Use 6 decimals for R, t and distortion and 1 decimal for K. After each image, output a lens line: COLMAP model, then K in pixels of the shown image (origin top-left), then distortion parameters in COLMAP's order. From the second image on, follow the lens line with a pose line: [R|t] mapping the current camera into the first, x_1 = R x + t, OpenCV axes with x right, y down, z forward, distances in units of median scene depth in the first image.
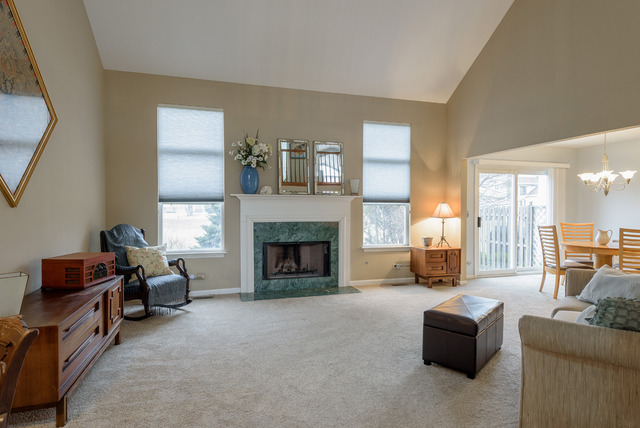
lens RADIAL K [[353.2, 0, 320.0], [0, 353.2, 214.0], [0, 0, 1]] dist [0.010234, -0.002127]
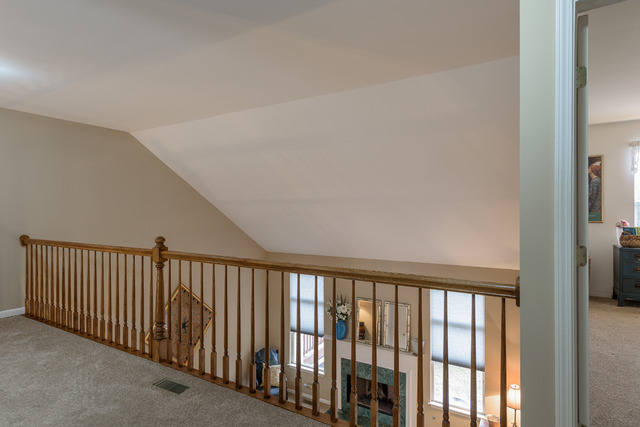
lens RADIAL K [[337.7, 0, 320.0], [0, 337.7, 213.5], [0, 0, 1]] dist [0.002487, -0.000245]
pose [[0.684684, -0.001120, -0.728839, 0.702098], [-0.005108, 0.999967, -0.006334, -0.519629], [0.728822, 0.008060, 0.684656, 0.034888]]
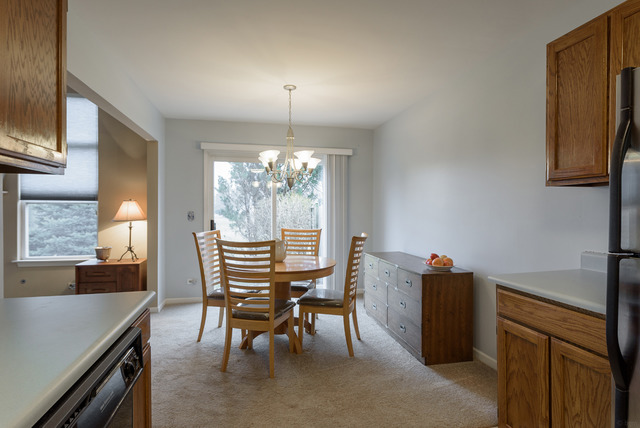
lens RADIAL K [[353.2, 0, 320.0], [0, 353.2, 214.0], [0, 0, 1]] dist [0.010234, -0.002127]
pose [[0.997647, 0.002628, -0.068507, 0.874555], [-0.002676, 0.999996, -0.000601, -0.004982], [0.068505, 0.000783, 0.997650, 0.321014]]
